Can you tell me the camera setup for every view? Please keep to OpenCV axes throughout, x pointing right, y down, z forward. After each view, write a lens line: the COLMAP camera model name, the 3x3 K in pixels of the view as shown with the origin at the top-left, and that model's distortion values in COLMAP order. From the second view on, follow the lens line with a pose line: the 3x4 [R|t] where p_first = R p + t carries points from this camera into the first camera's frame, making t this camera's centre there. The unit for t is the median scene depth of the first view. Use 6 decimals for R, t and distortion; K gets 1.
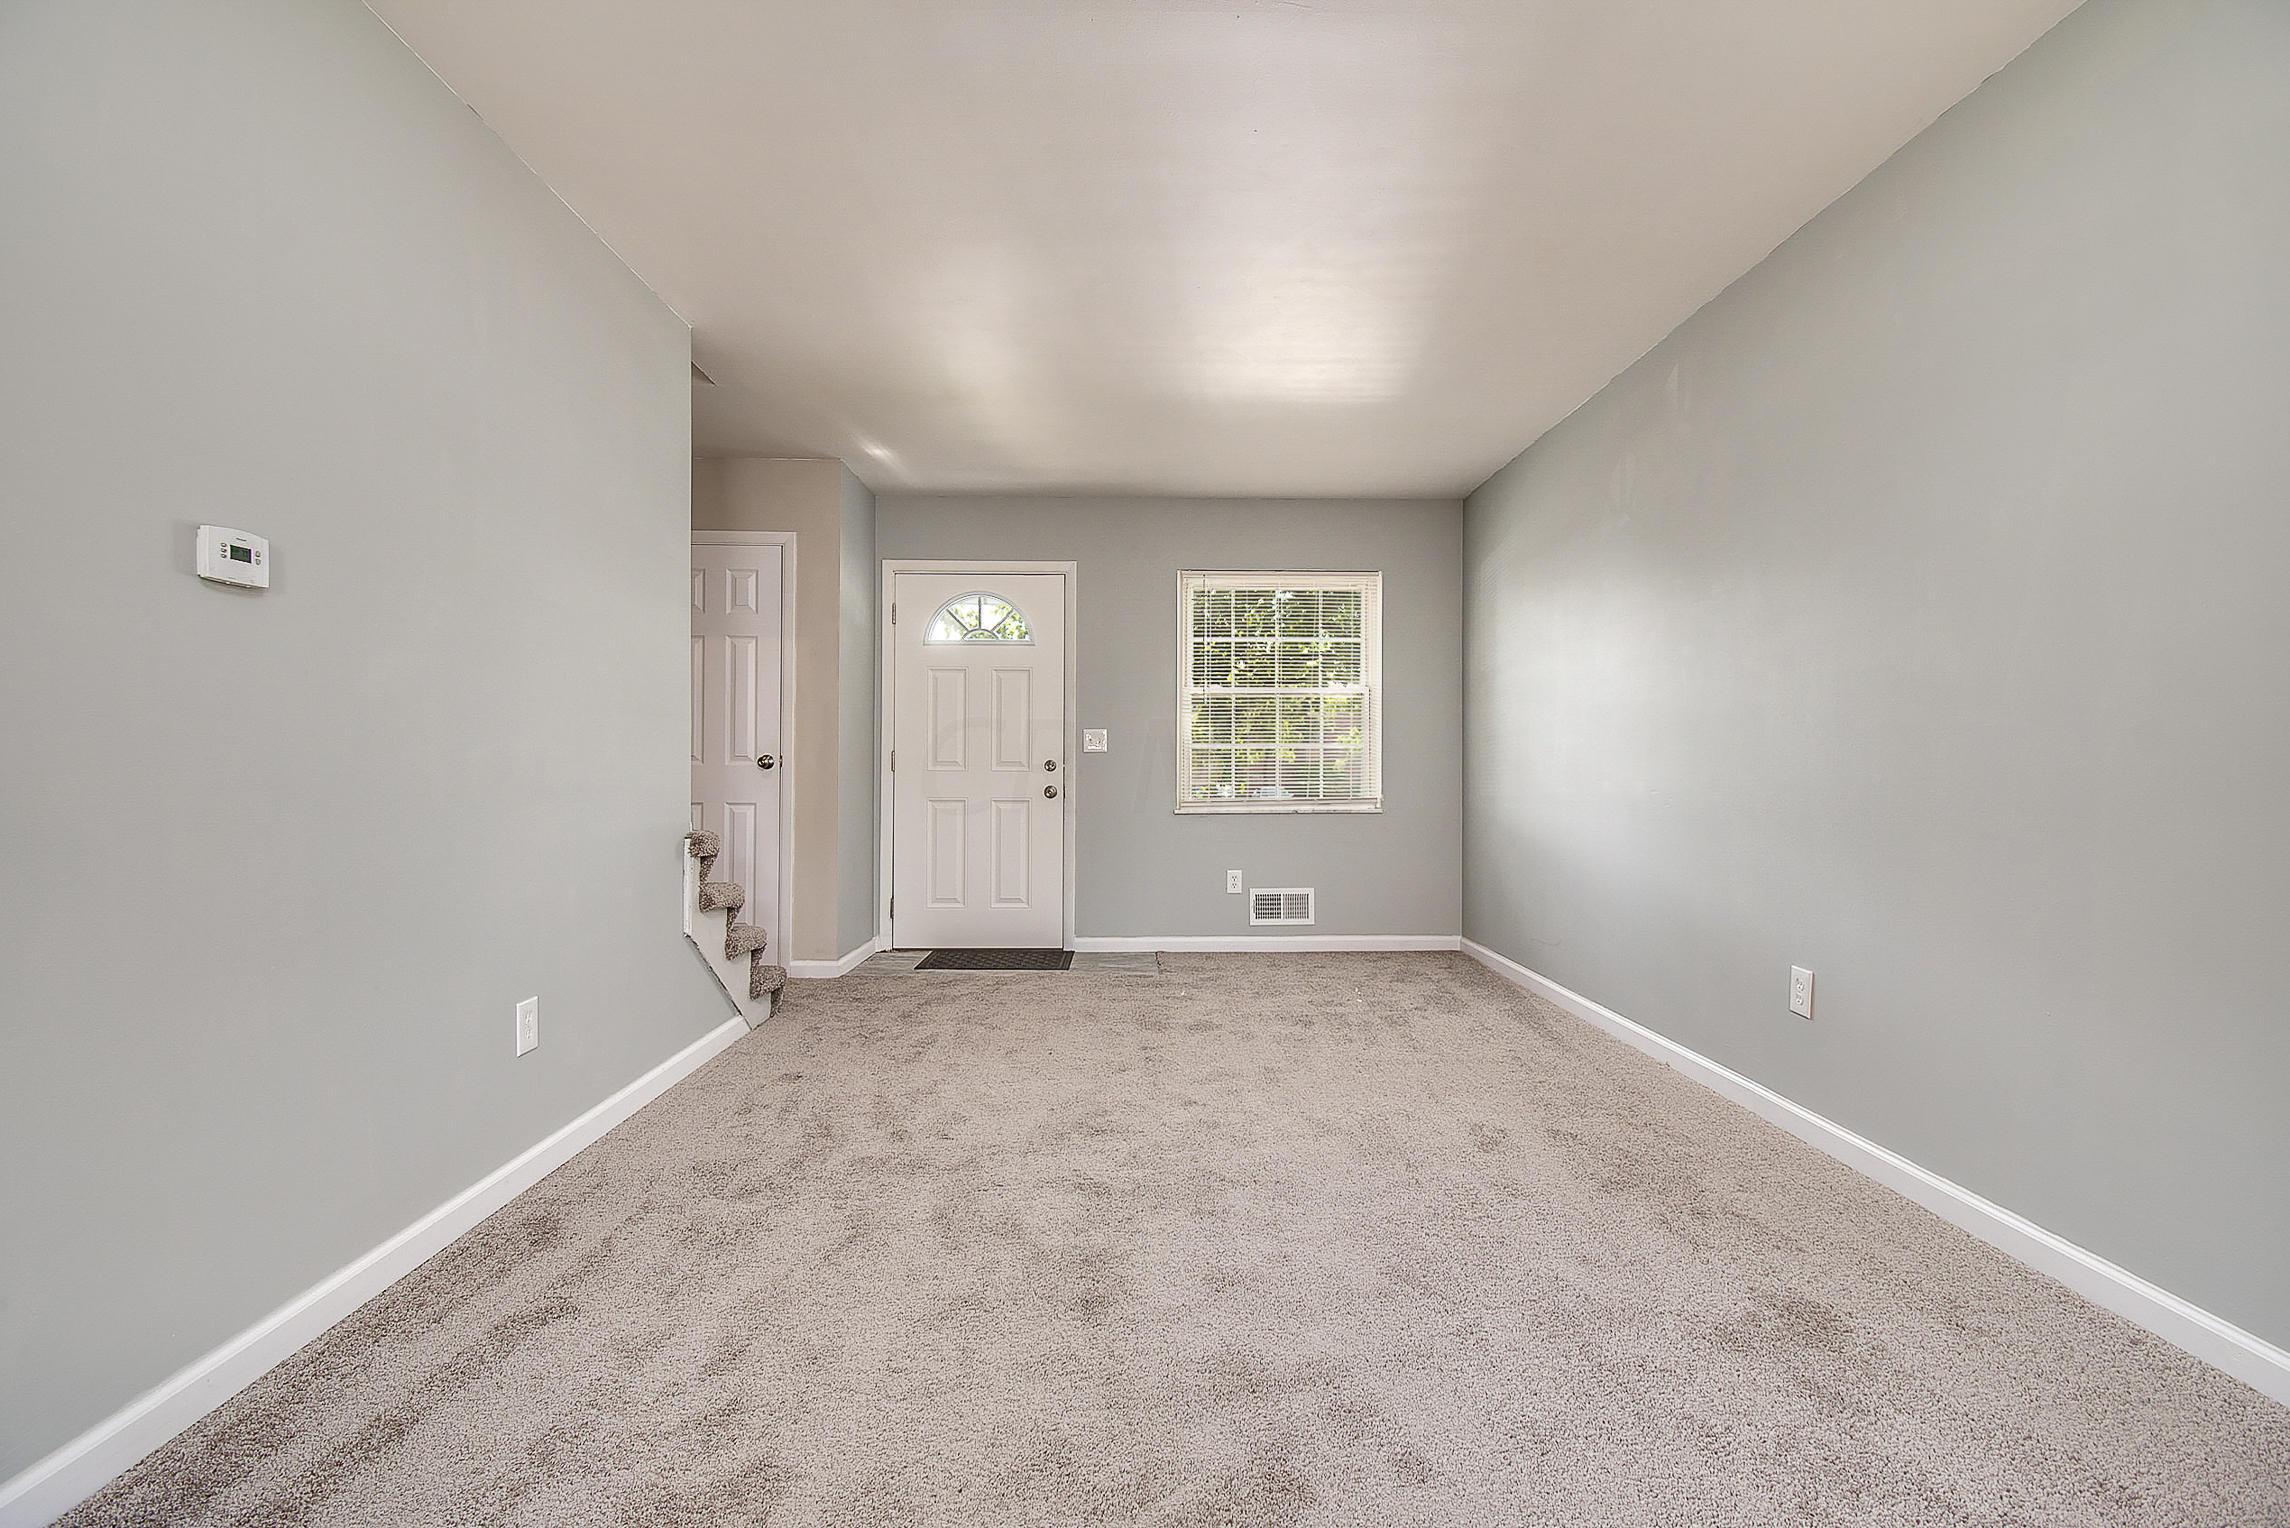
lens RADIAL K [[1014.4, 0, 1111.0], [0, 1014.4, 746.2], [0, 0, 1]] dist [-0.002327, -0.008365]
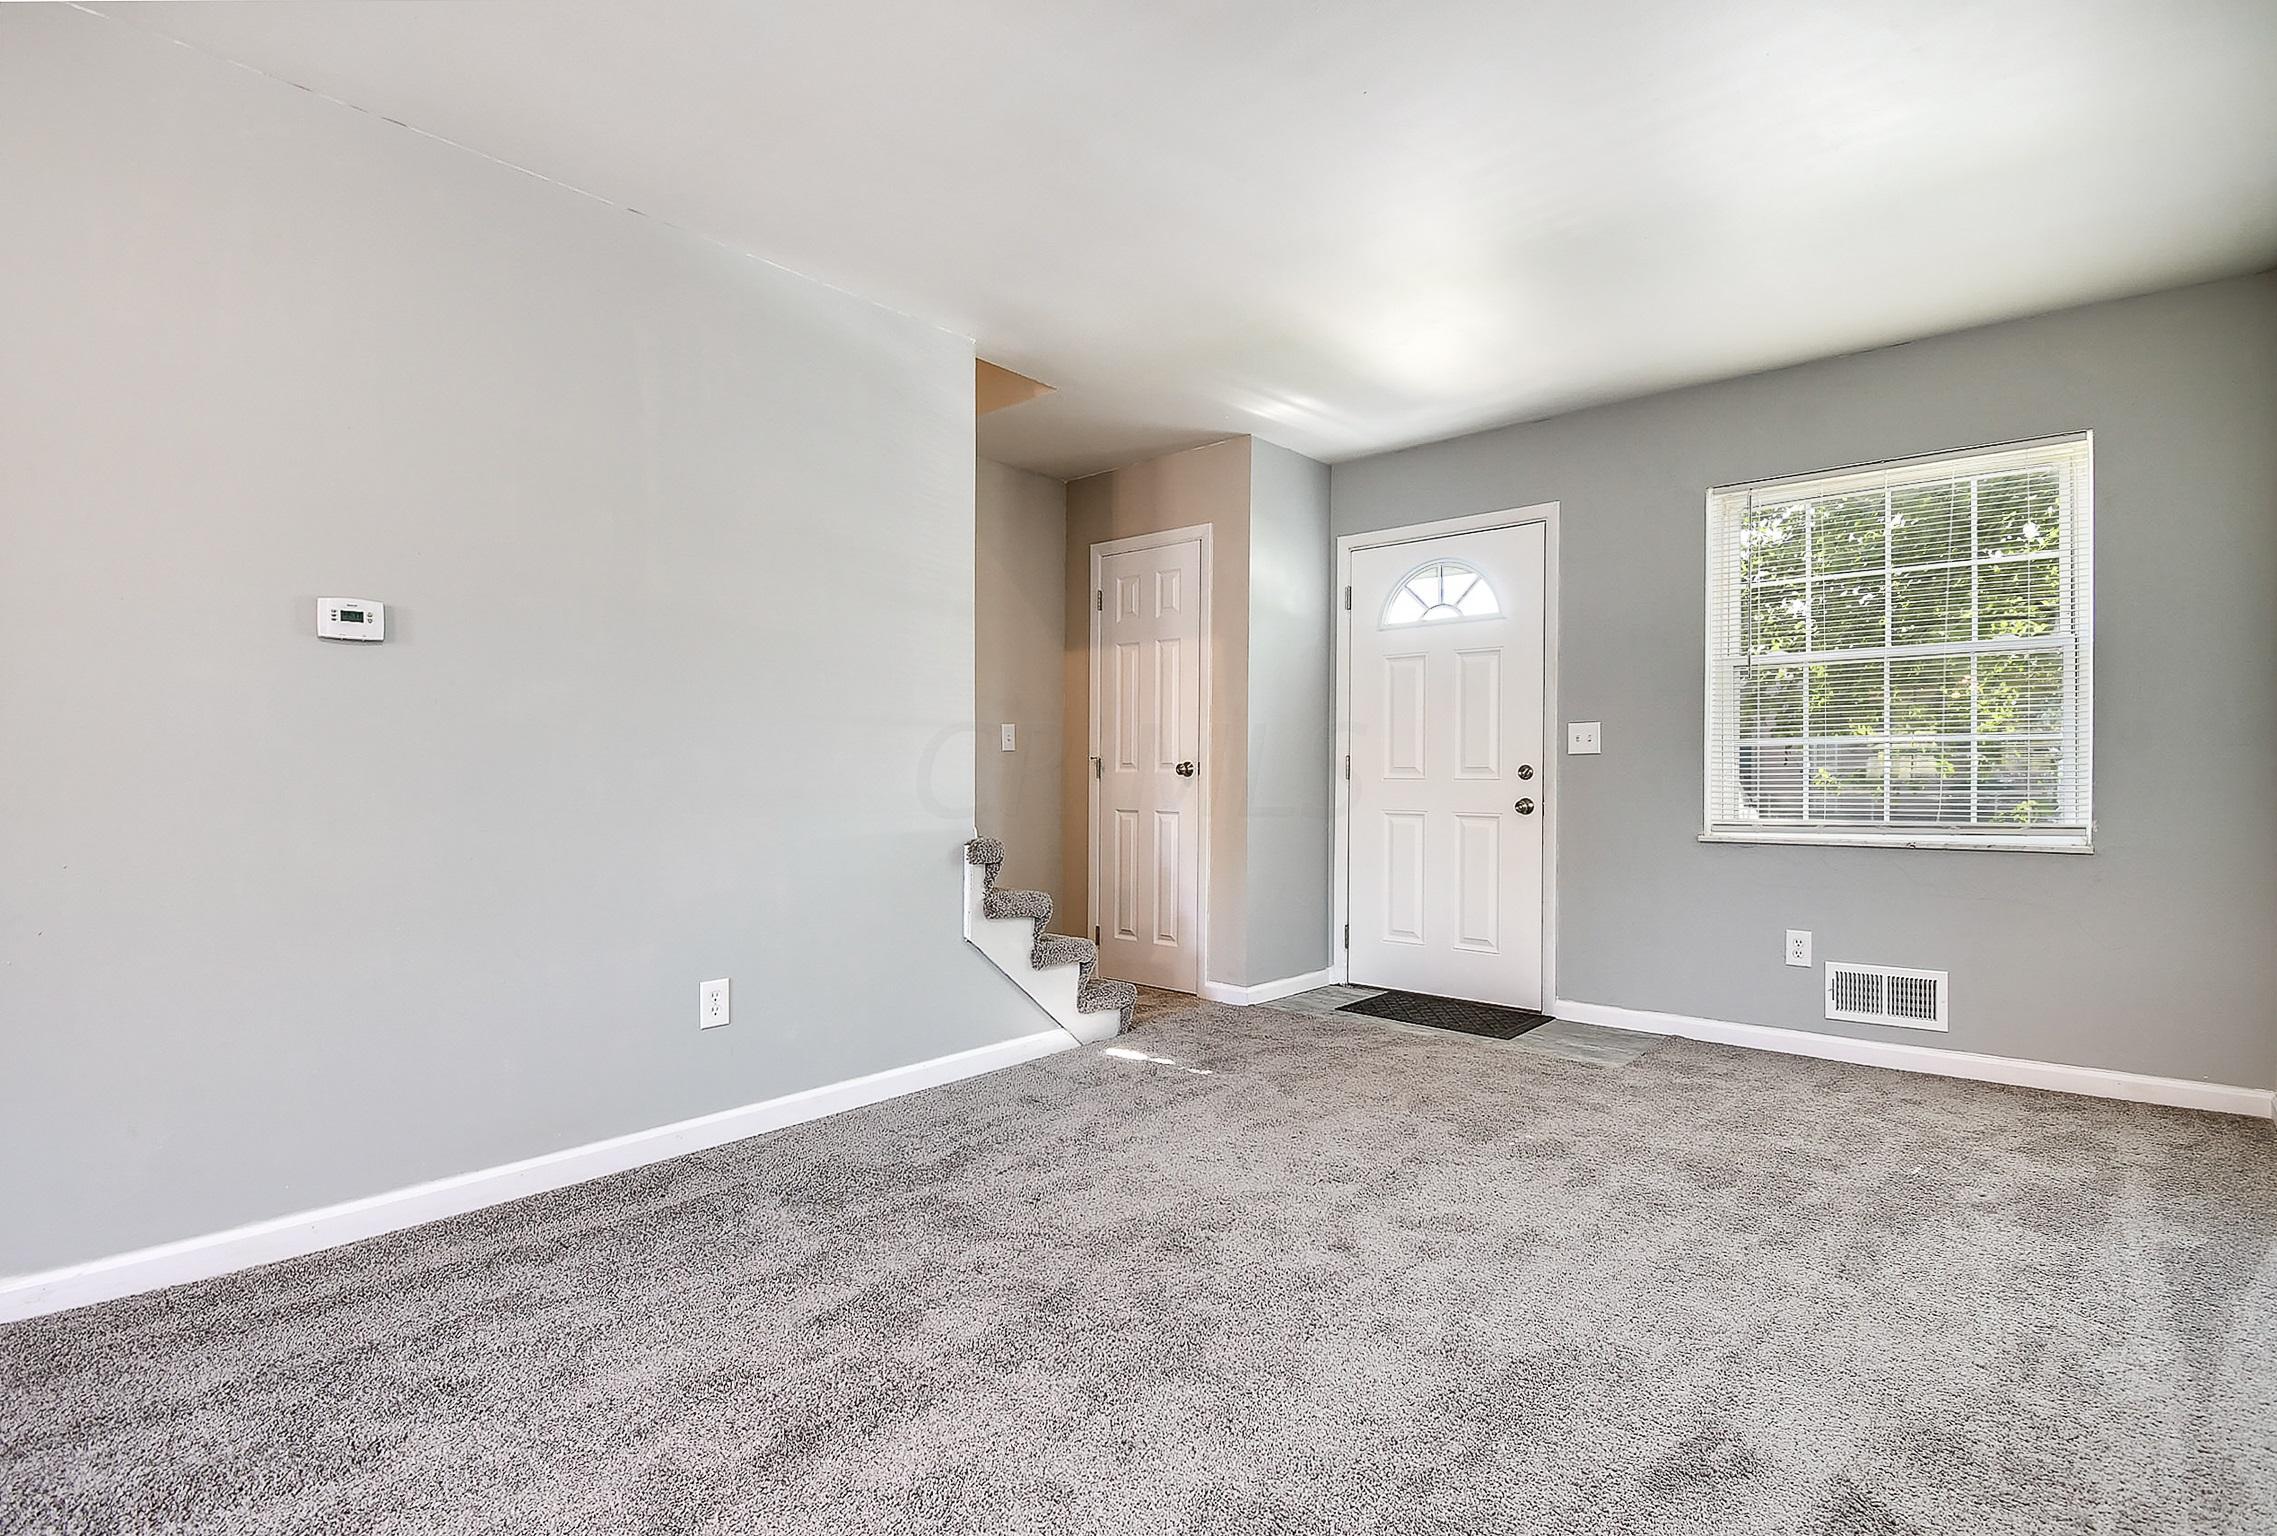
lens RADIAL K [[1074.4, 0, 1136.1], [0, 1074.4, 756.5], [0, 0, 1]] dist [0.001131, -0.011286]
pose [[0.744637, -0.011866, -0.667364, 0.268653], [0.014645, 0.999892, -0.001437, 0.004193], [0.667309, -0.008704, 0.744730, 0.196111]]
